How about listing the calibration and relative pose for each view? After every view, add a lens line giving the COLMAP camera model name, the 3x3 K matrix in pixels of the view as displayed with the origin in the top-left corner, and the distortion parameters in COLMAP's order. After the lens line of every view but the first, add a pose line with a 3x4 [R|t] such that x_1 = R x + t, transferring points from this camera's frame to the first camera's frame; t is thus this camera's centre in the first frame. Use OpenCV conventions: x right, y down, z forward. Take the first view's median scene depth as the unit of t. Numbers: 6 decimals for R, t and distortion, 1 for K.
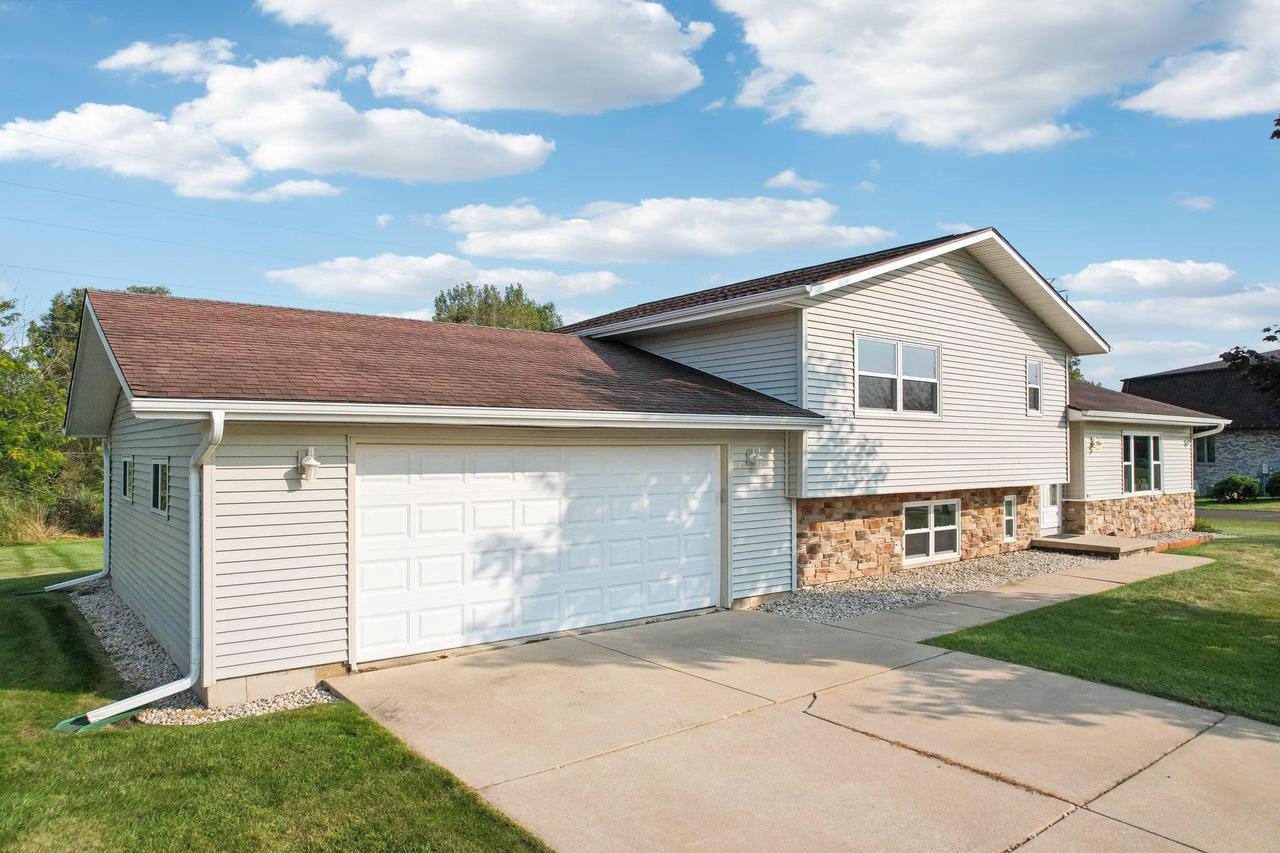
lens RADIAL K [[824.4, 0, 638.5], [0, 824.4, 430.8], [0, 0, 1]] dist [-0.081481, 0.072716]
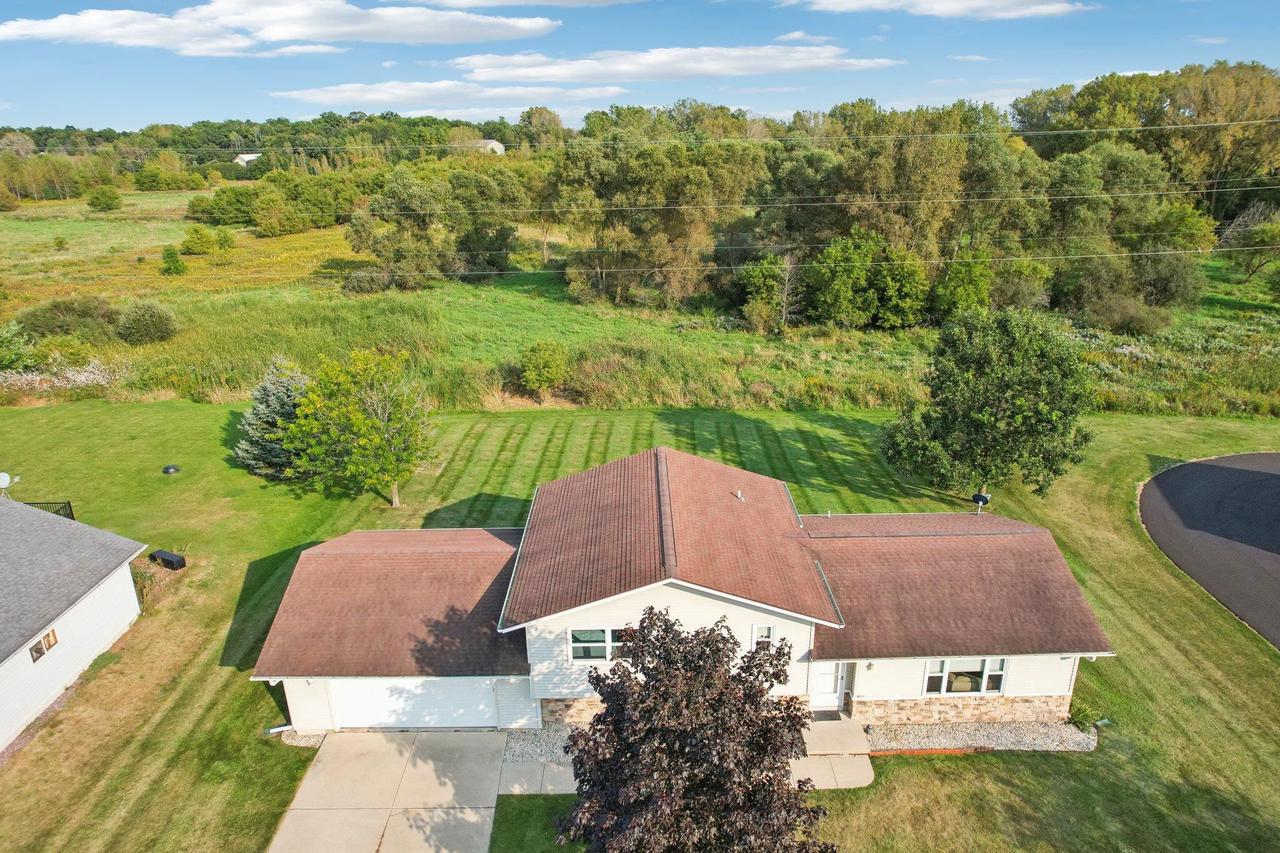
lens RADIAL K [[843.8, 0, 640.0], [0, 843.8, 432.0], [0, 0, 1]] dist [-0.081802, 0.076734]
pose [[0.786399, 0.197424, -0.585321, 1.427196], [0.031277, 0.933611, 0.356920, -1.217554], [0.616926, -0.298989, 0.728016, -0.184150]]
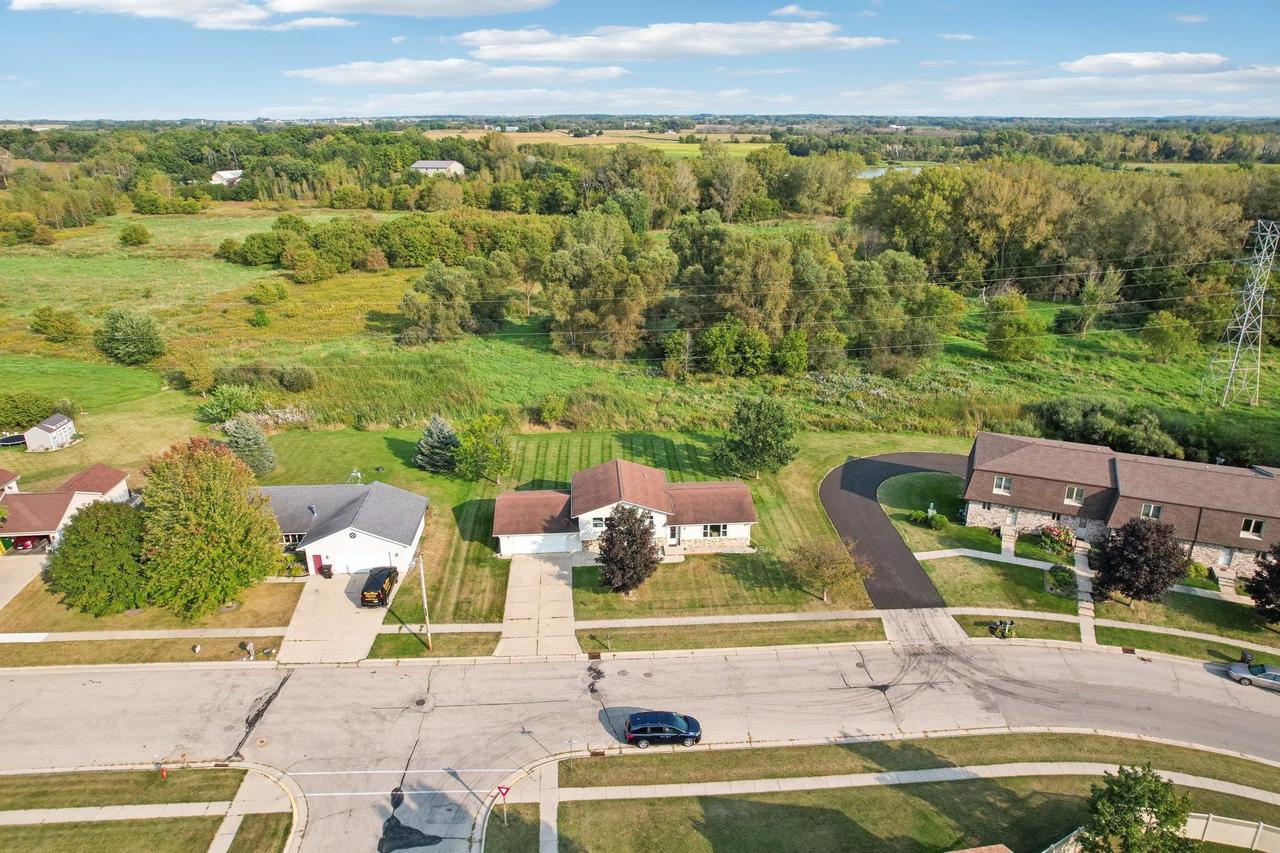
lens RADIAL K [[833.6, 0, 639.2], [0, 833.6, 432.7], [0, 0, 1]] dist [-0.078513, 0.068358]
pose [[0.824777, 0.198120, -0.529614, 3.750514], [0.020040, 0.925781, 0.377529, -3.066208], [0.565102, -0.321991, 0.759593, -3.376193]]
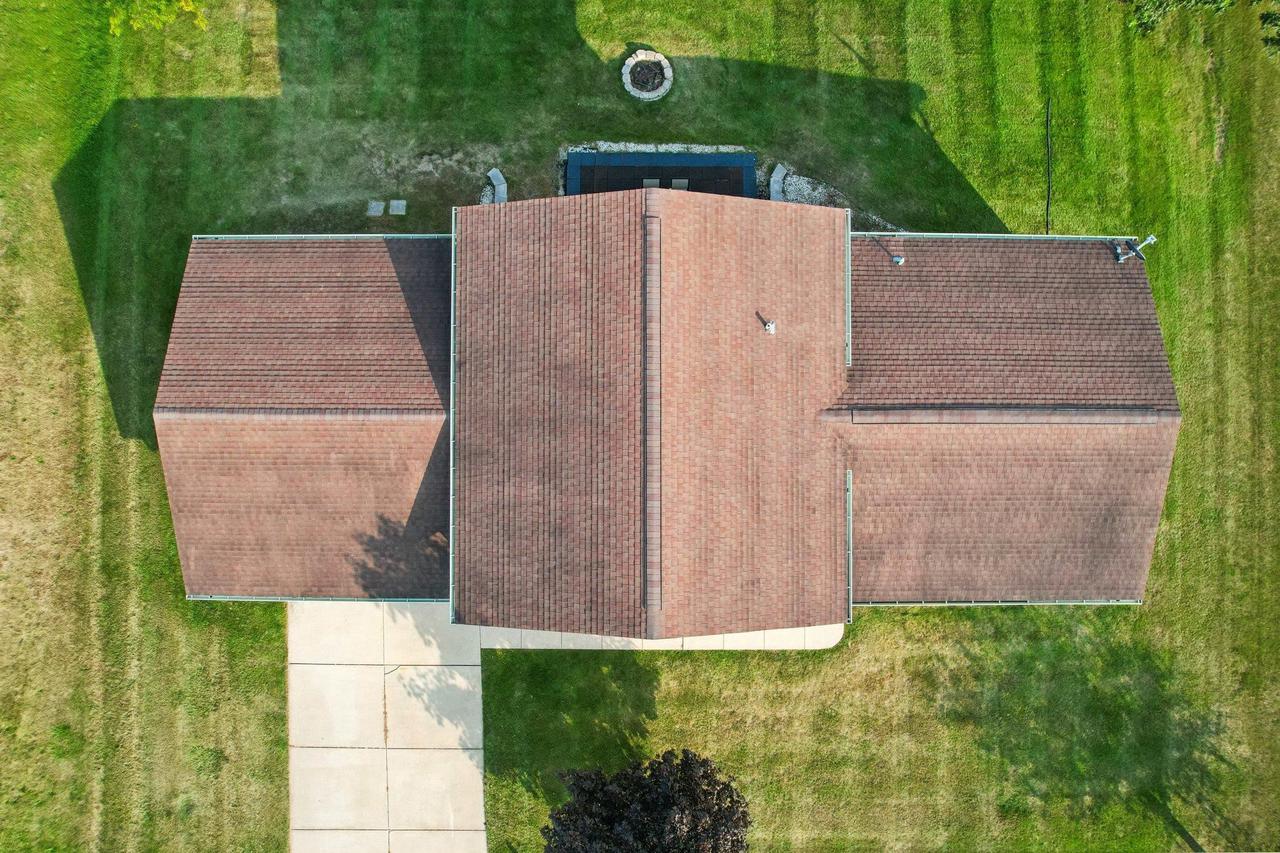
lens RADIAL K [[828.0, 0, 639.6], [0, 828.0, 429.7], [0, 0, 1]] dist [-0.075496, 0.063299]
pose [[0.783632, 0.621183, -0.007240, 0.238527], [0.011089, -0.002334, 0.999936, -1.727995], [0.621126, -0.783662, -0.008718, 1.378213]]
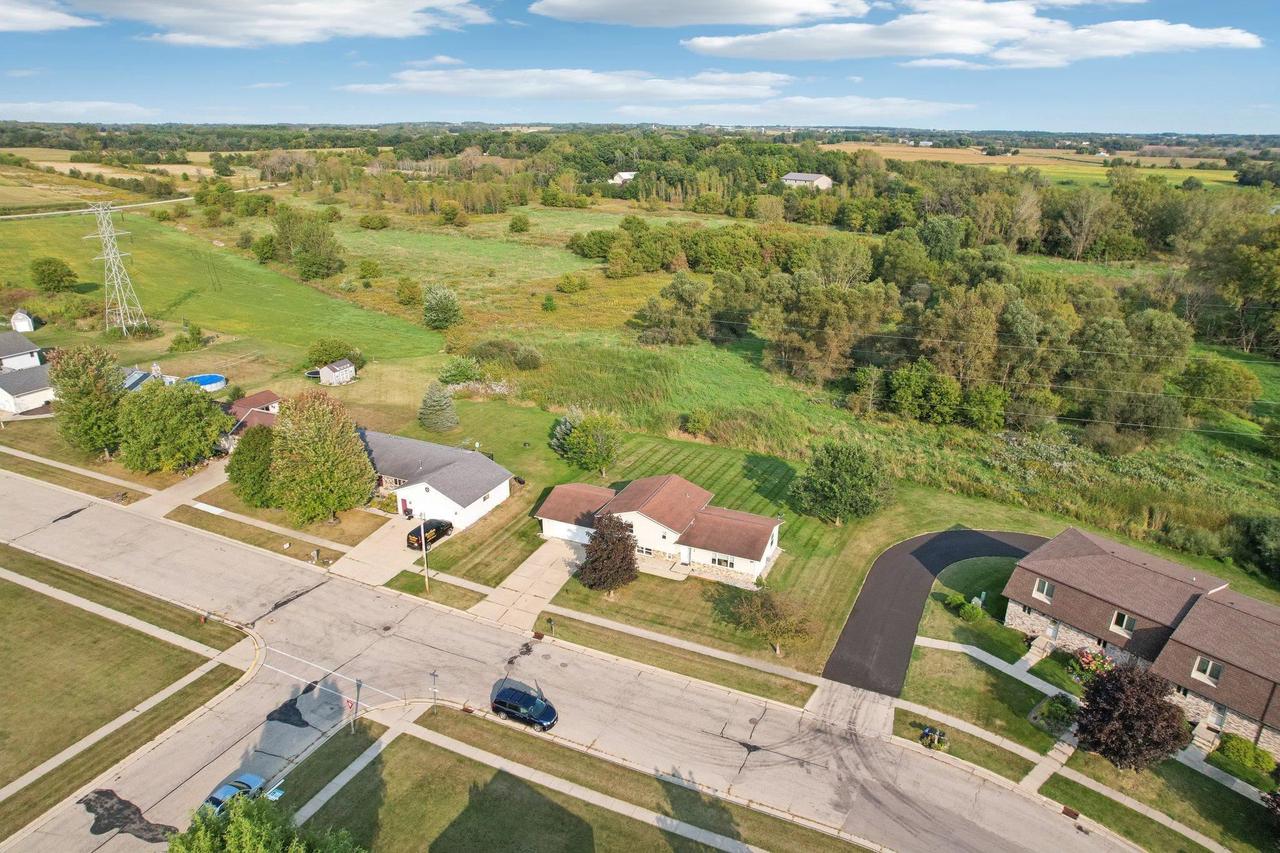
lens RADIAL K [[813.3, 0, 640.0], [0, 813.3, 426.5], [0, 0, 1]] dist [-0.077193, 0.065311]
pose [[0.466936, 0.312484, -0.827239, 5.673521], [0.014155, 0.932722, 0.360320, -3.252576], [0.884178, -0.179956, 0.431098, -1.583336]]
